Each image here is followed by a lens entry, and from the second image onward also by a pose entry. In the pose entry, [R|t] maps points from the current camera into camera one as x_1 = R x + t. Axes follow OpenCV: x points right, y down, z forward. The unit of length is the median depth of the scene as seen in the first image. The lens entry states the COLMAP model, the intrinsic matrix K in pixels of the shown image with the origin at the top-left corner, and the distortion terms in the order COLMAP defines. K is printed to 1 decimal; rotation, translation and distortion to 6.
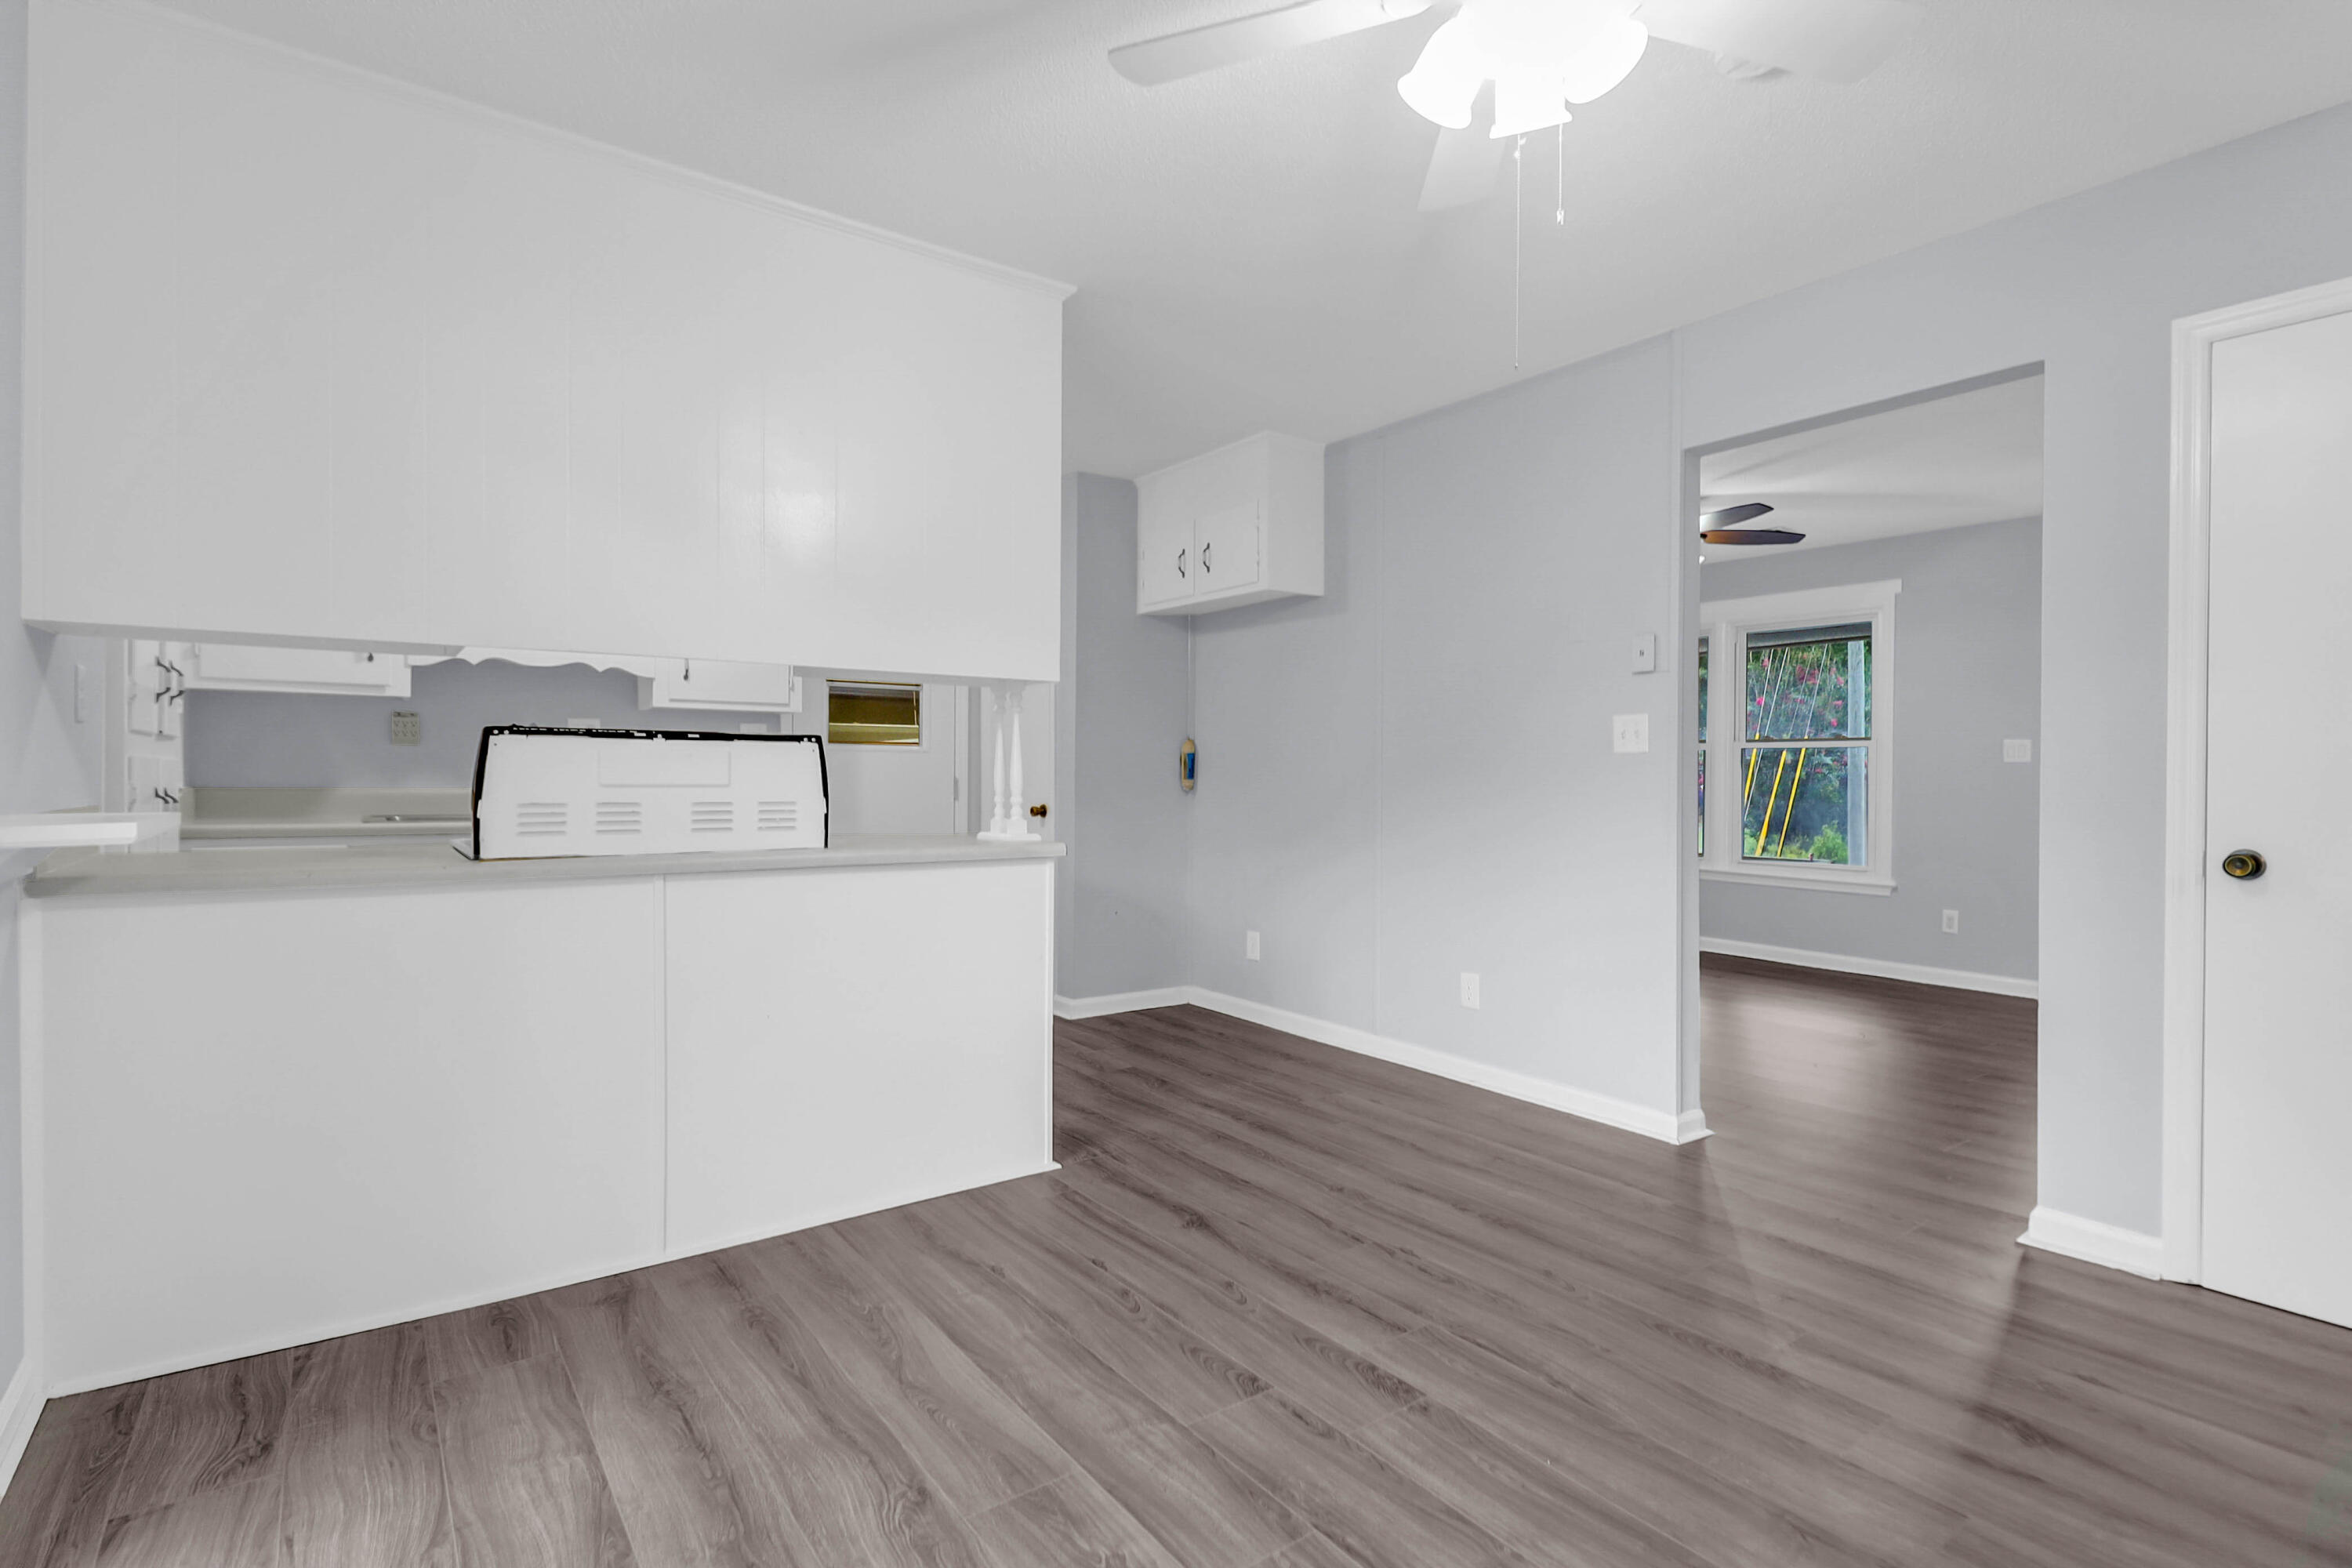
lens RADIAL K [[1135.4, 0, 1176.0], [0, 1135.4, 784.0], [0, 0, 1]] dist [0.021999, -0.000209]
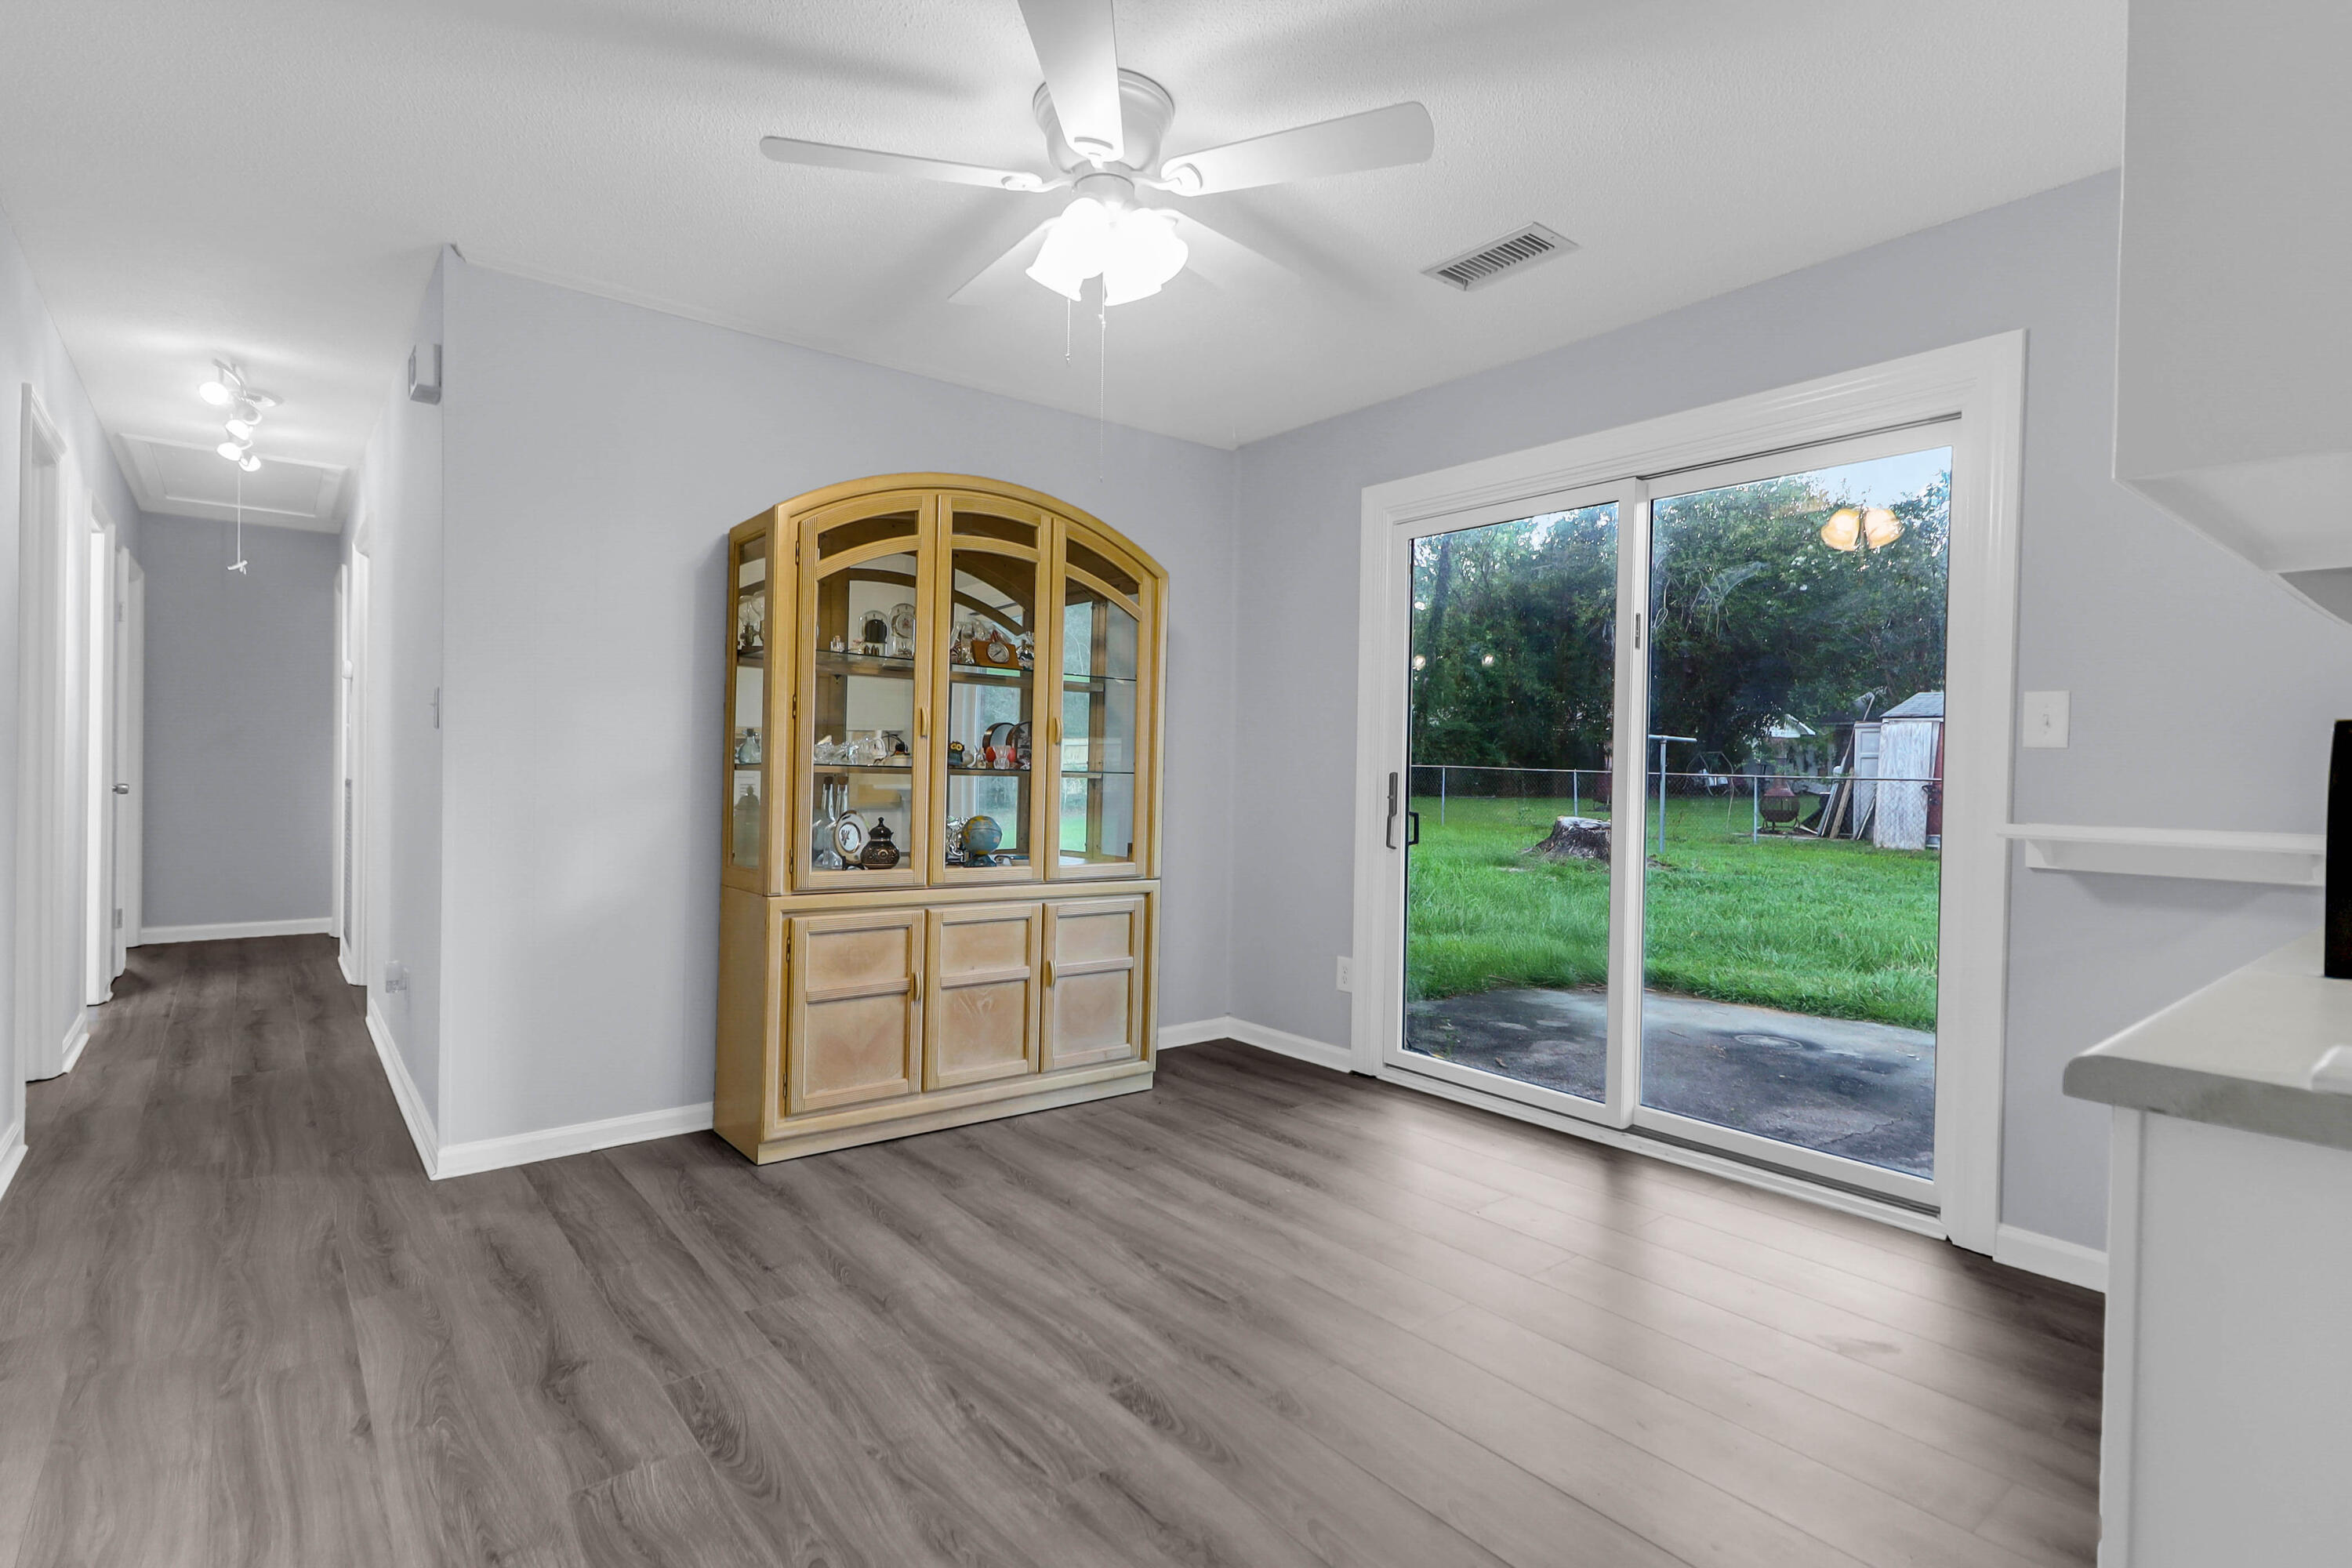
lens RADIAL K [[1135.4, 0, 1176.0], [0, 1135.4, 784.0], [0, 0, 1]] dist [0.021999, -0.000209]
pose [[-0.998343, -0.023530, -0.052512, 0.183413], [-0.024912, 0.999356, 0.025814, -0.021837], [0.051871, 0.027080, -0.998287, 1.618042]]
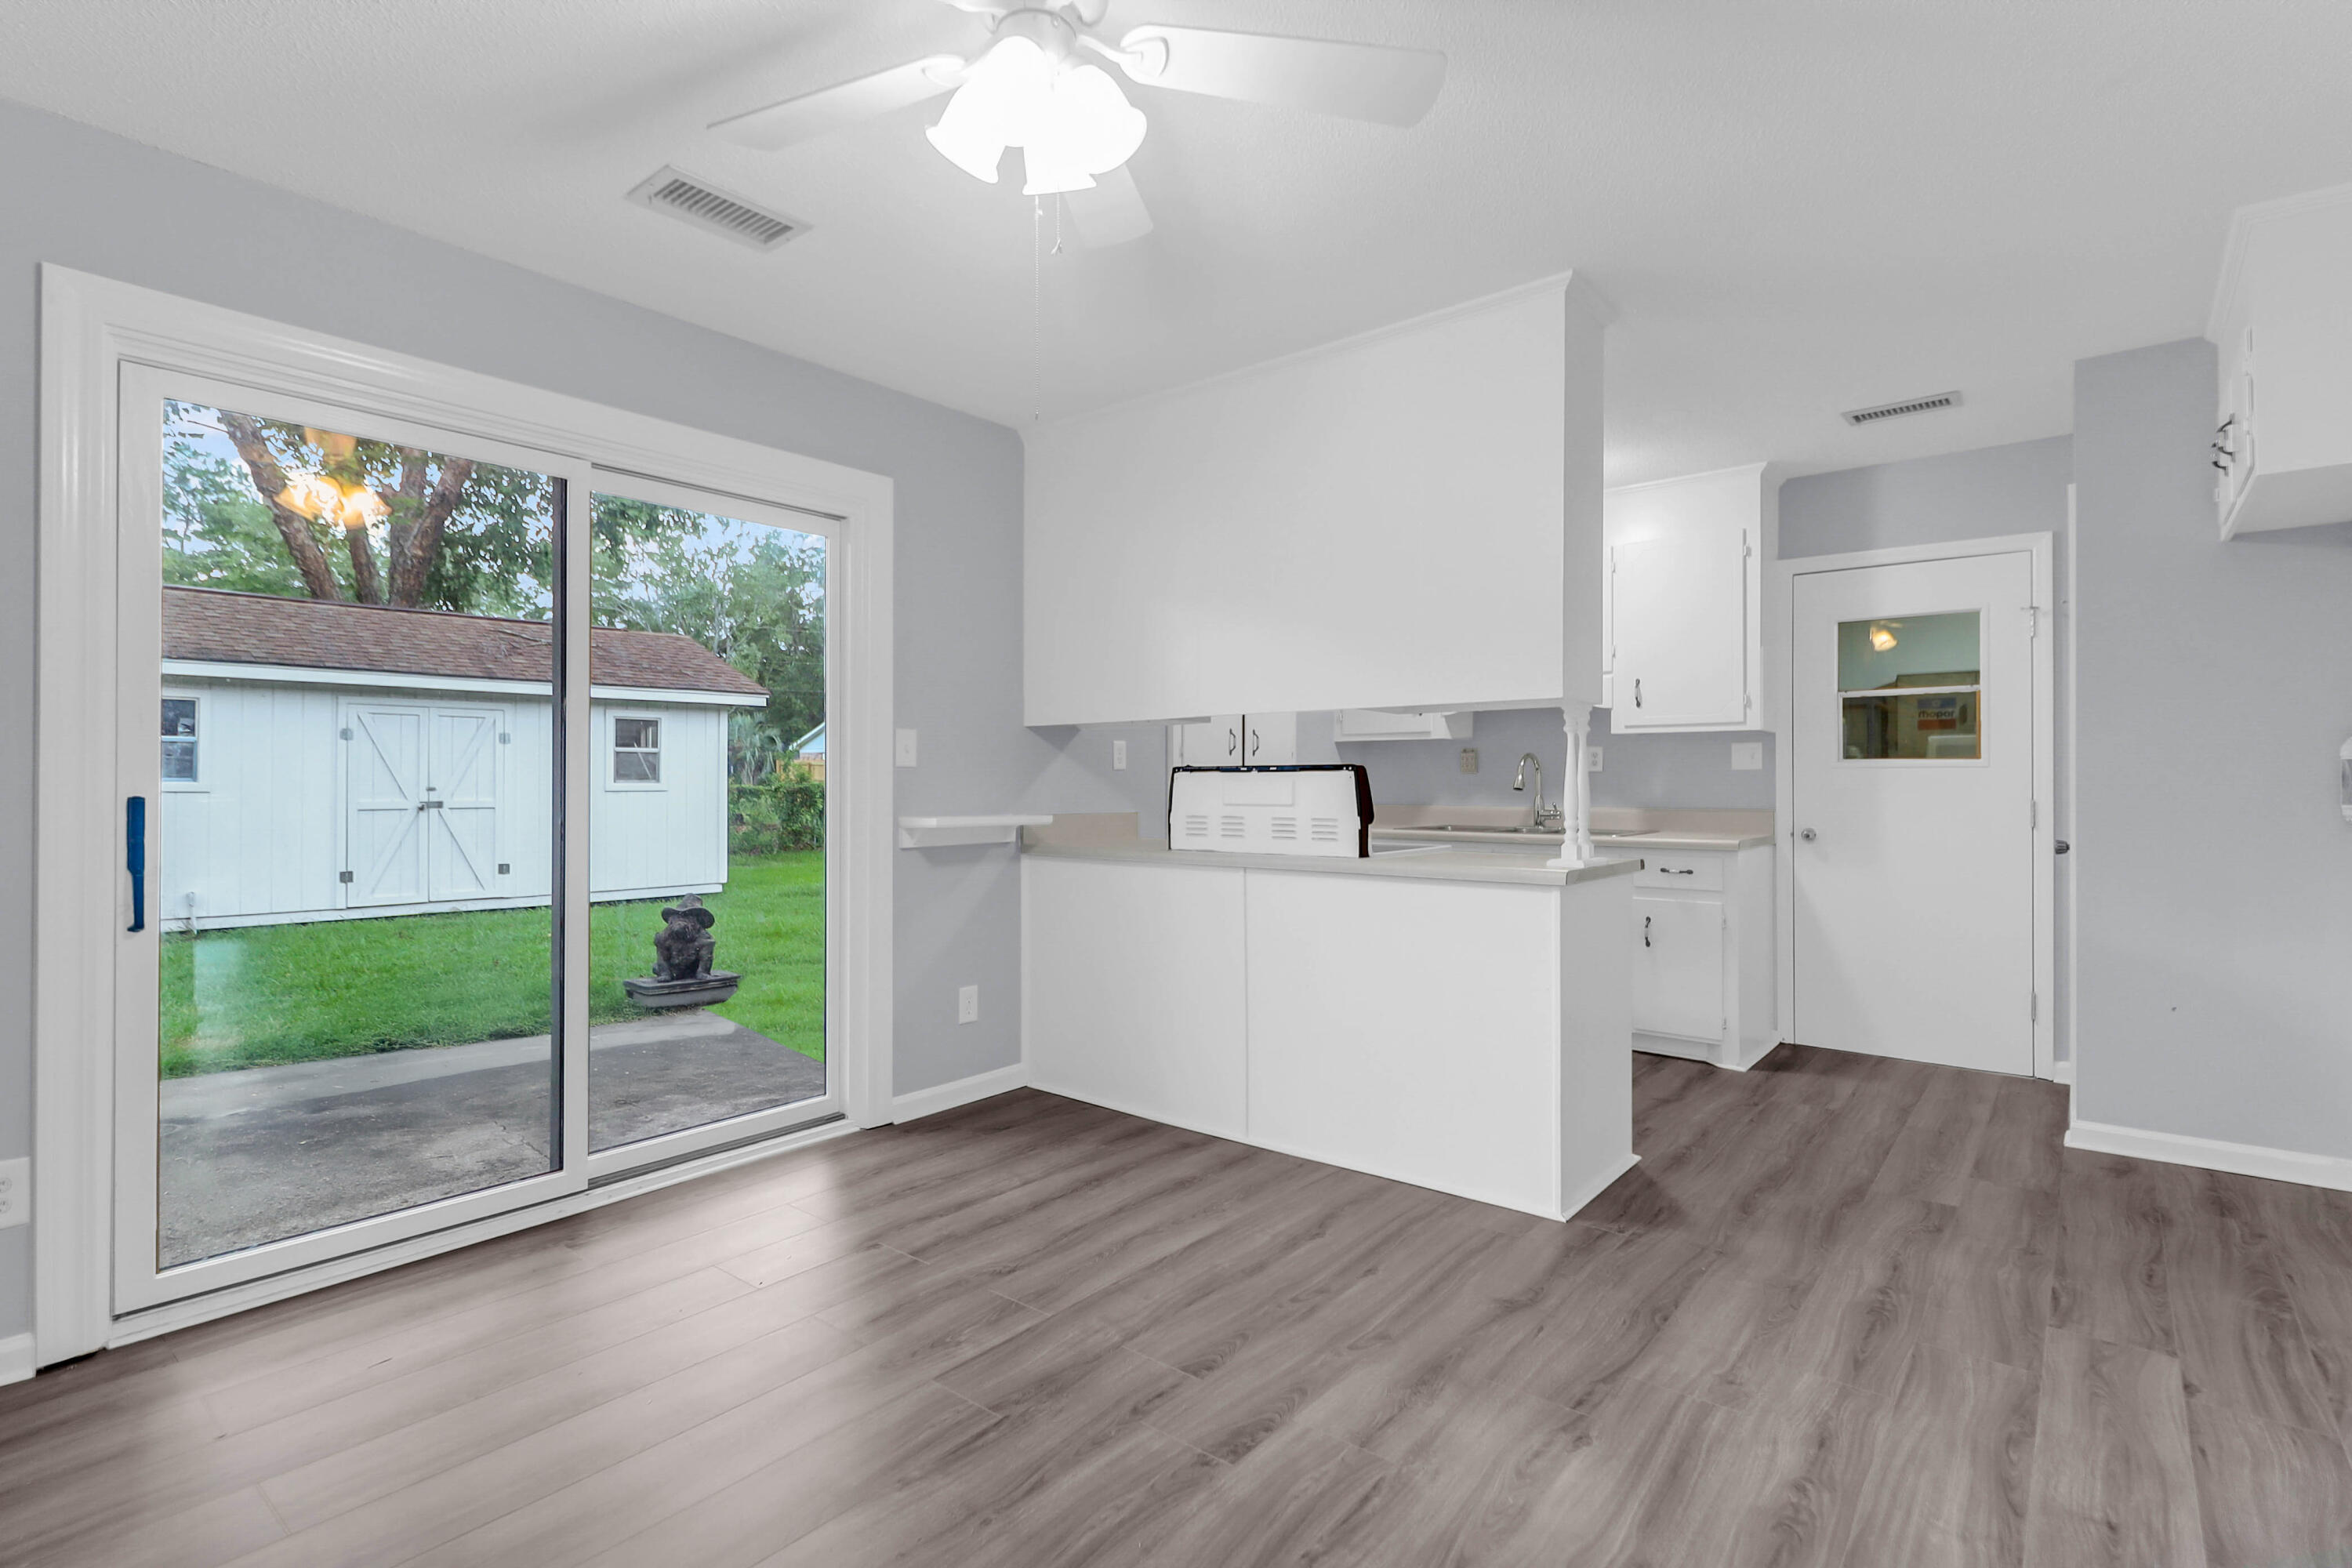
lens RADIAL K [[1117.5, 0, 1168.2], [0, 1117.5, 783.0], [0, 0, 1]] dist [0.026396, -0.014754]
pose [[0.246273, -0.011107, -0.969137, 0.898685], [-0.005366, 0.999903, -0.012824, -0.007888], [0.969186, 0.008358, 0.246190, 0.584224]]
